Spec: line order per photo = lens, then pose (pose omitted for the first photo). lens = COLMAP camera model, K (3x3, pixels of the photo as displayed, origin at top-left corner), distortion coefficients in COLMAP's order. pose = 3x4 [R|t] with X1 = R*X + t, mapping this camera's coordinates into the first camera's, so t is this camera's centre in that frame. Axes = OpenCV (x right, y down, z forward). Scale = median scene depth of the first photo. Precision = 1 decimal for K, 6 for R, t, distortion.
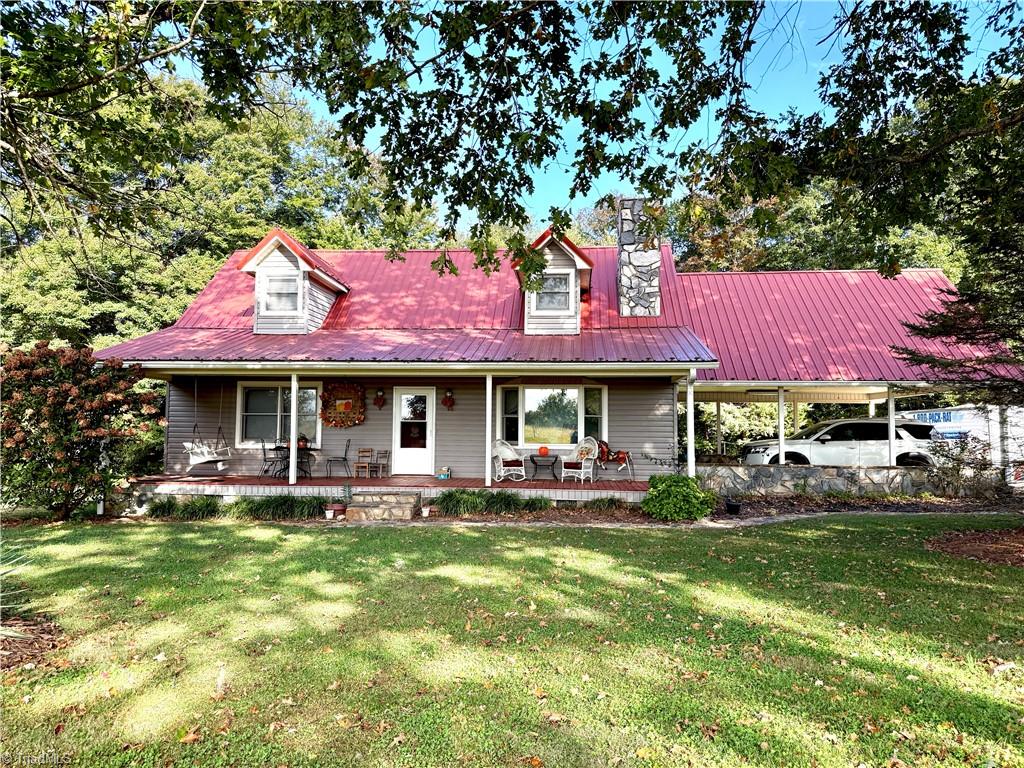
lens RADIAL K [[715.6, 0, 514.2], [0, 715.6, 386.3], [0, 0, 1]] dist [-0.004009, -0.003140]
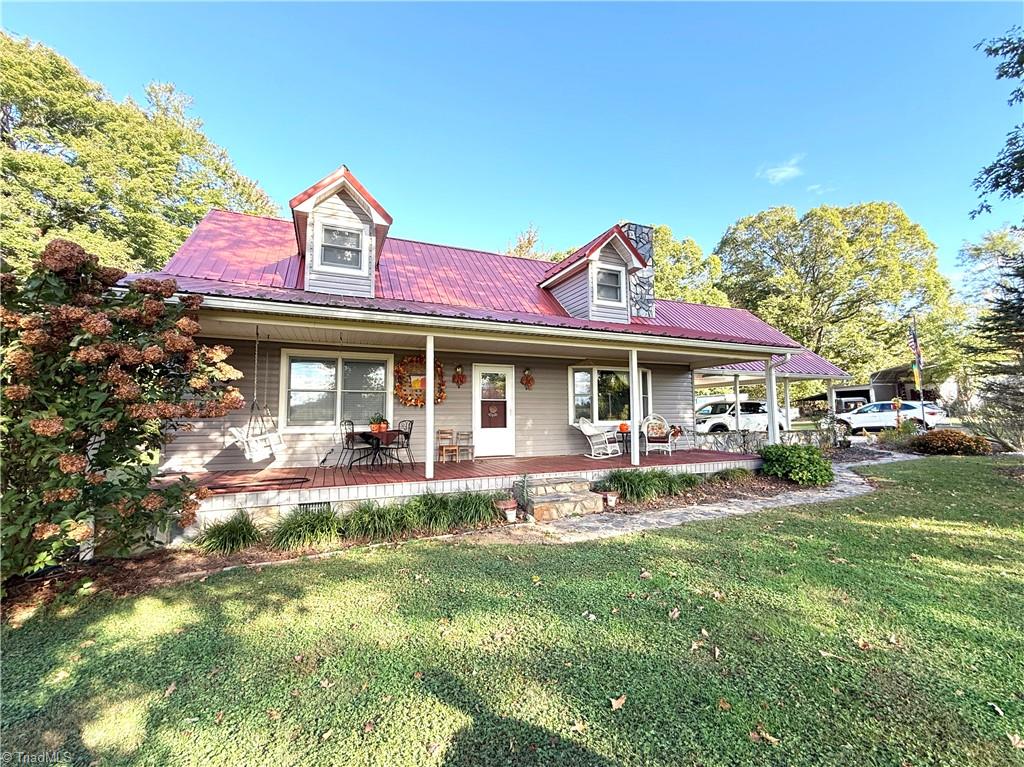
lens RADIAL K [[422.0, 0, 510.2], [0, 422.0, 379.7], [0, 0, 1]] dist [-0.000196, -0.000012]
pose [[0.886180, 0.026818, 0.462565, -0.386177], [-0.016381, 0.999513, -0.026566, 0.036228], [-0.463052, 0.015966, 0.886187, 0.484269]]
